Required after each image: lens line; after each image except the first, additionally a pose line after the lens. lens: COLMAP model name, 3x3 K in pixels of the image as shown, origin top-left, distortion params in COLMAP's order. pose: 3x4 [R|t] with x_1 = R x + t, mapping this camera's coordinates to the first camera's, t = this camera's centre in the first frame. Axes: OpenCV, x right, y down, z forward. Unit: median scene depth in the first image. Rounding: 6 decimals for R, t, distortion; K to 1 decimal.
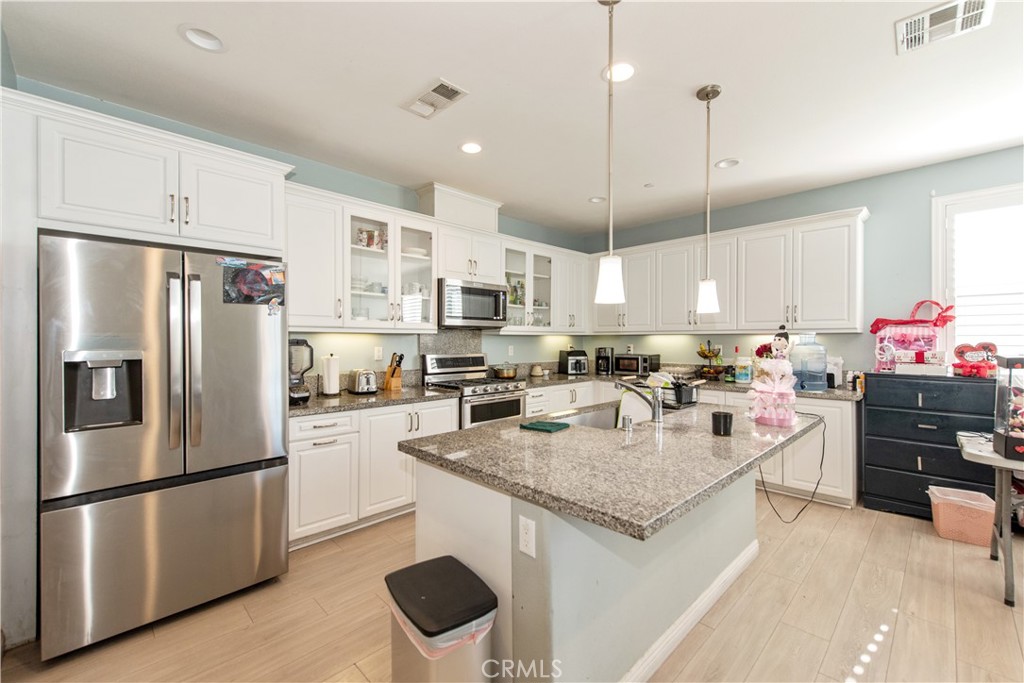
lens RADIAL K [[430.8, 0, 518.1], [0, 430.8, 340.9], [0, 0, 1]] dist [0.012960, -0.000092]
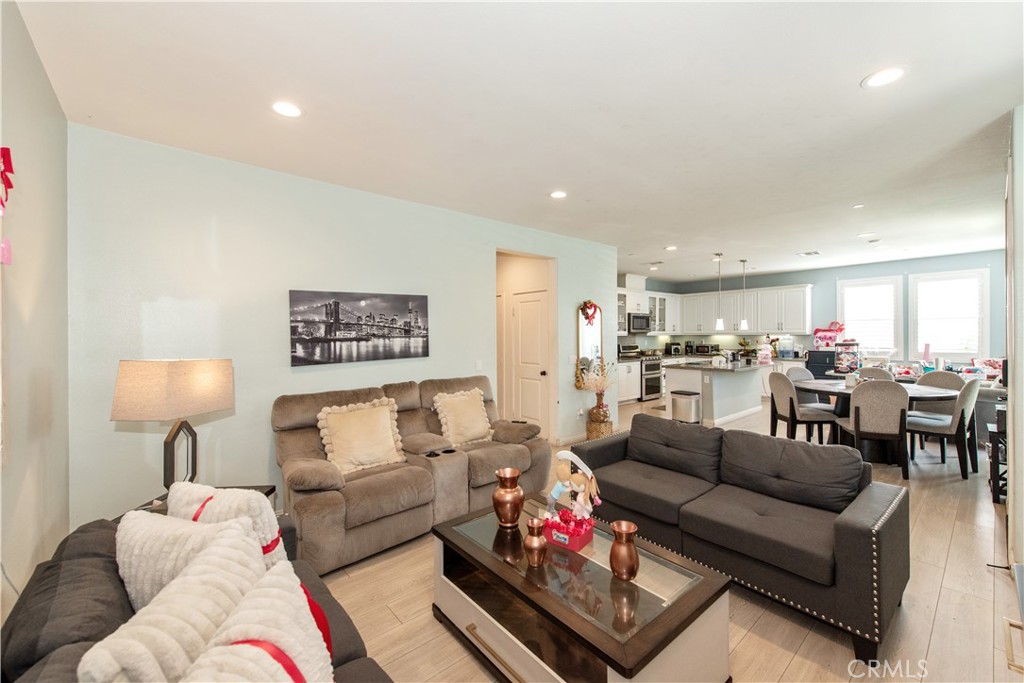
lens RADIAL K [[408.6, 0, 514.5], [0, 408.6, 336.4], [0, 0, 1]] dist [-0.001095, -0.000091]
pose [[0.995940, -0.005397, -0.089855, -0.542980], [0.005547, 0.999984, 0.001414, -0.017751], [0.089846, -0.001907, 0.995954, -1.193669]]
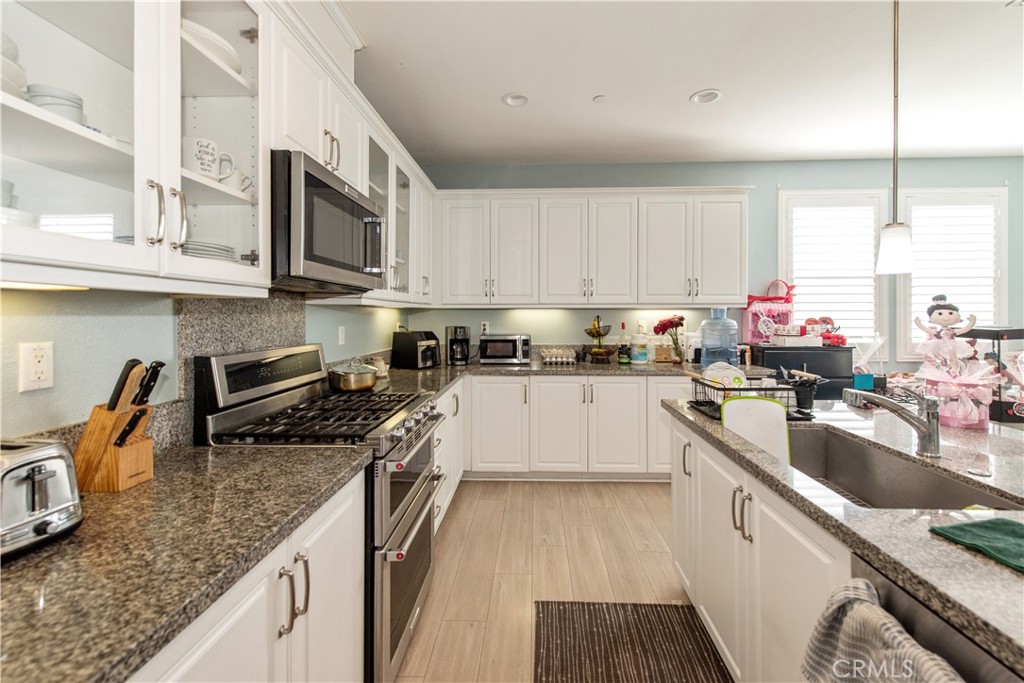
lens RADIAL K [[430.8, 0, 526.3], [0, 430.8, 319.3], [0, 0, 1]] dist [0.012960, -0.000092]
pose [[0.725322, -0.007077, 0.688373, -0.249591], [0.003454, 0.999972, 0.006641, -0.000444], [-0.688401, -0.002439, 0.725326, 0.507364]]
